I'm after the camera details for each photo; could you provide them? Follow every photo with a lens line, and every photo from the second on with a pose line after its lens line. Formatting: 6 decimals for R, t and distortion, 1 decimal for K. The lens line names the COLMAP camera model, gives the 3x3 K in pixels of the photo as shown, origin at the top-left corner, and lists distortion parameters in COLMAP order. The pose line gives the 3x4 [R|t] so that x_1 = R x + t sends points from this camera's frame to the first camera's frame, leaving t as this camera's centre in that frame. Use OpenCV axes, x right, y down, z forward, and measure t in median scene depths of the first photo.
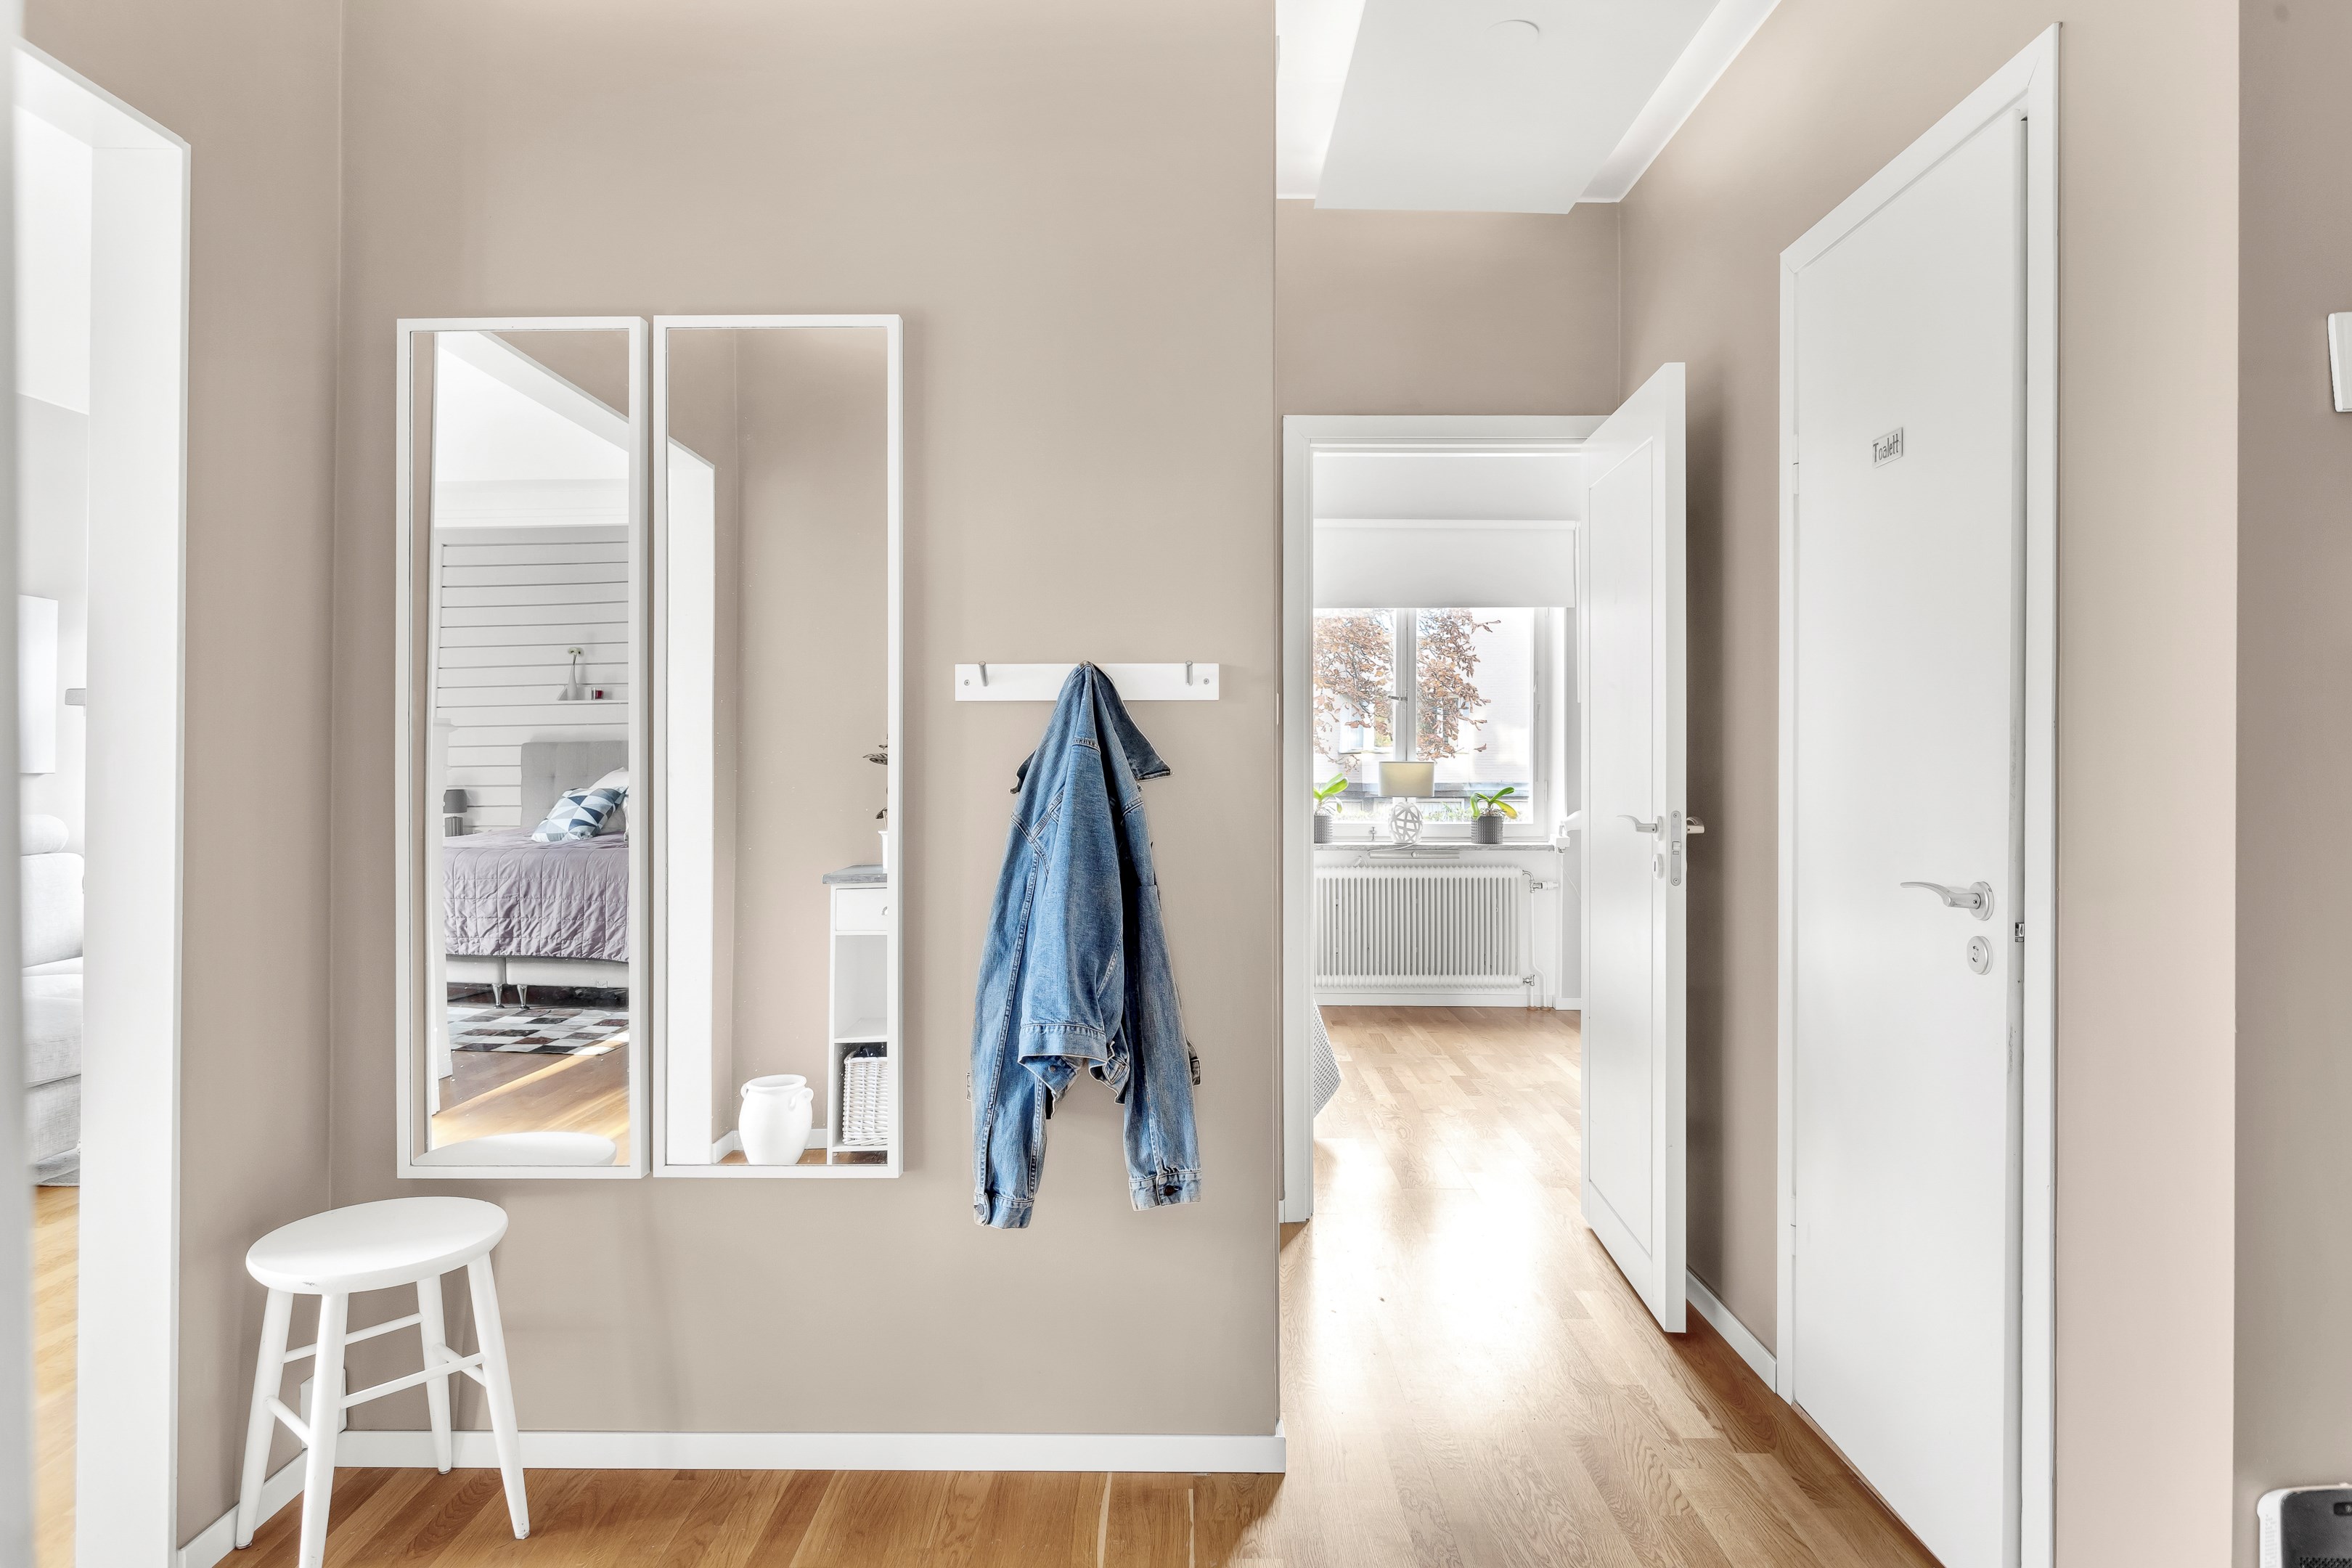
lens RADIAL K [[1375.5, 0, 1190.8], [0, 1375.5, 770.5], [0, 0, 1]] dist [-0.004764, 0.000682]
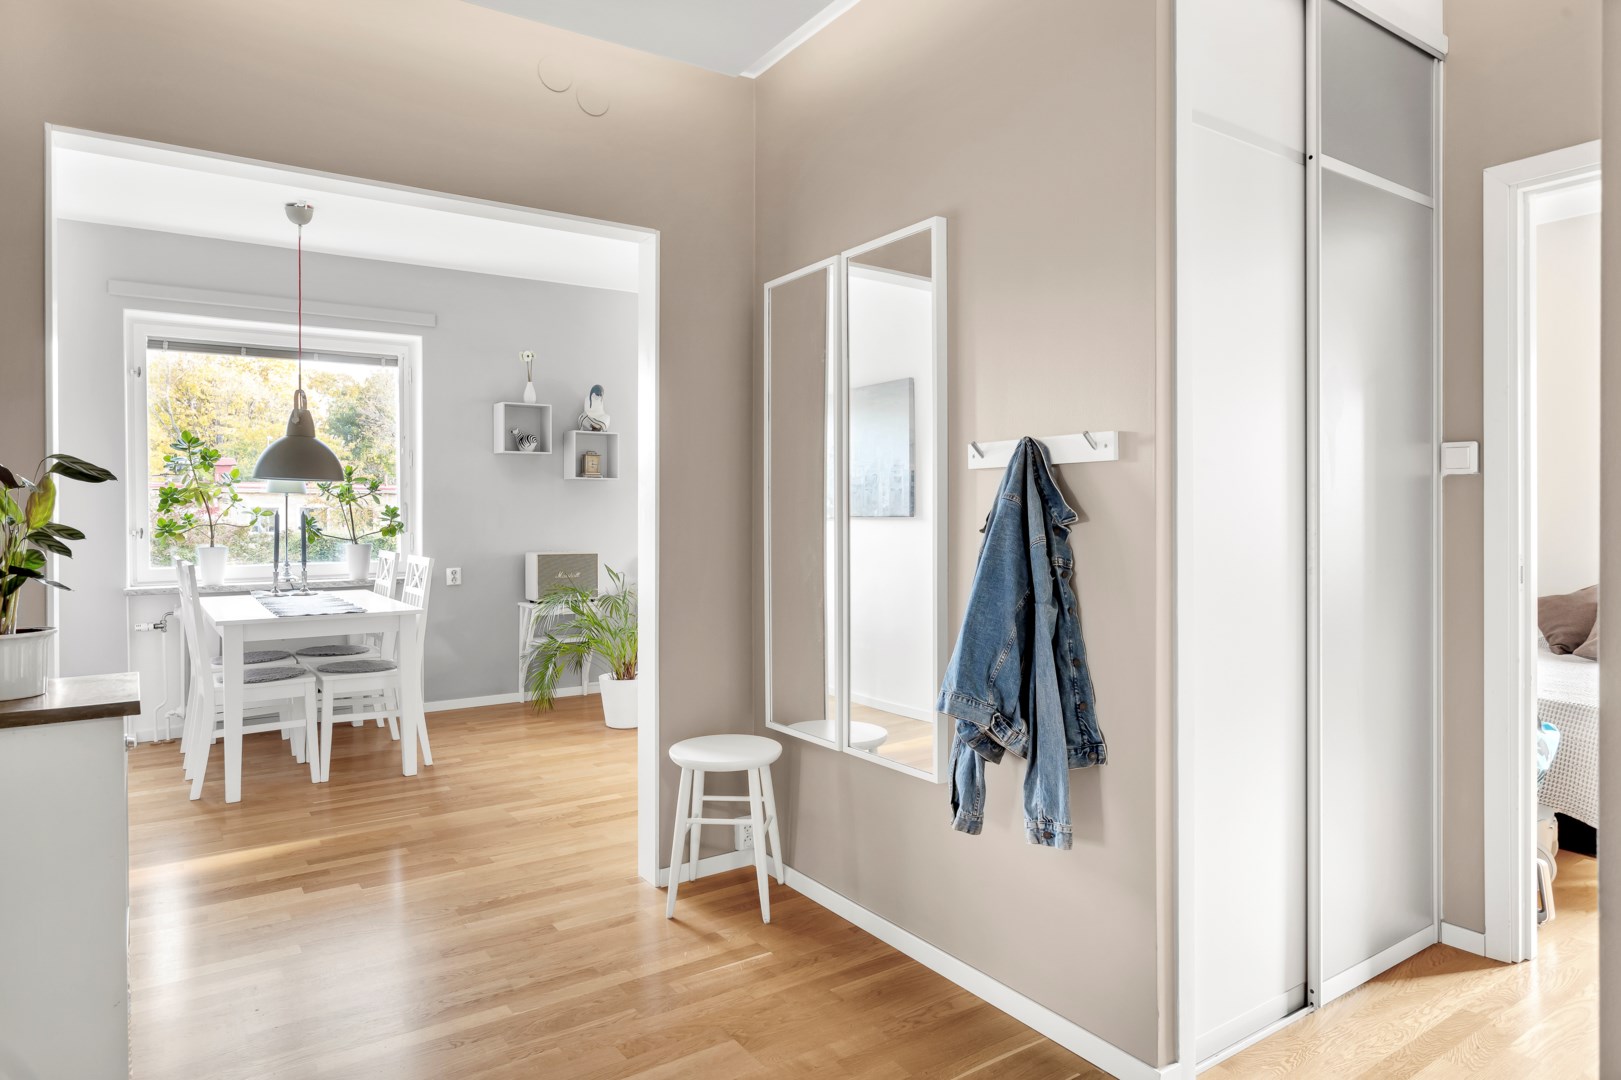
lens RADIAL K [[983.8, 0, 819.6], [0, 983.8, 533.0], [0, 0, 1]] dist [-0.027982, 0.031868]
pose [[0.562809, 0.011859, -0.826502, 0.632879], [-0.002840, 0.999919, 0.012414, 0.004844], [0.826582, -0.004640, 0.562797, 0.291827]]
